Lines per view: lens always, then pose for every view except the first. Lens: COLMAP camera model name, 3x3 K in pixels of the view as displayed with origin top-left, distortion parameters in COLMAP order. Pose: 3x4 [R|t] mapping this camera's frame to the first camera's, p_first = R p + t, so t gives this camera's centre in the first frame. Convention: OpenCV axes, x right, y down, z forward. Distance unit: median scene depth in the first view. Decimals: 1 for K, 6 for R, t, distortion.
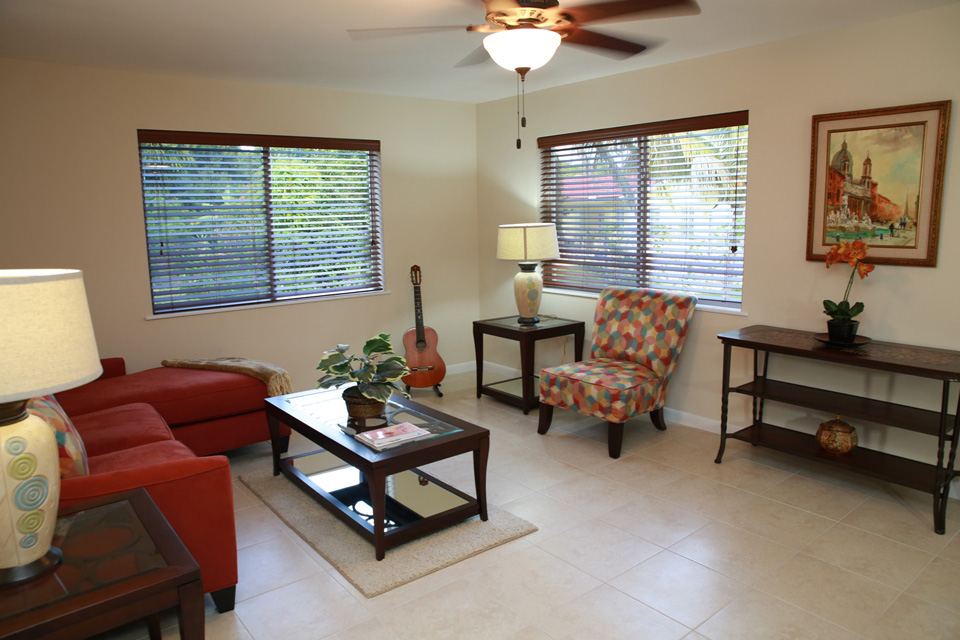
lens RADIAL K [[656.9, 0, 480.0], [0, 656.9, 320.0], [0, 0, 1]] dist [-0.138345, 0.099051]
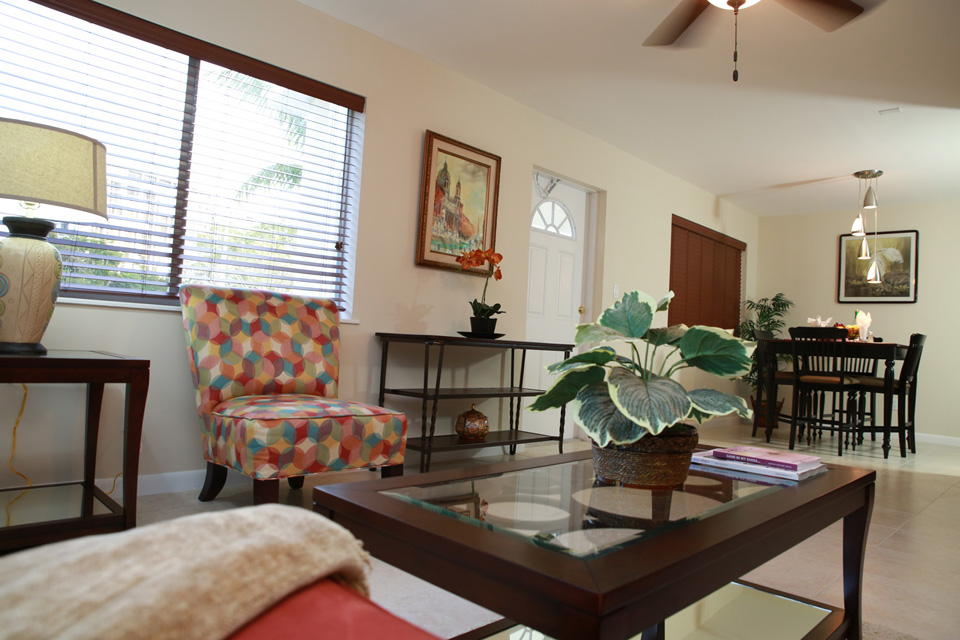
lens RADIAL K [[656.9, 0, 480.0], [0, 656.9, 320.0], [0, 0, 1]] dist [-0.138345, 0.099051]
pose [[-0.121191, 0.048169, 0.991460, -0.539134], [0.109634, 0.993361, -0.034860, 0.041213], [-0.986556, 0.104473, -0.125667, 1.063225]]
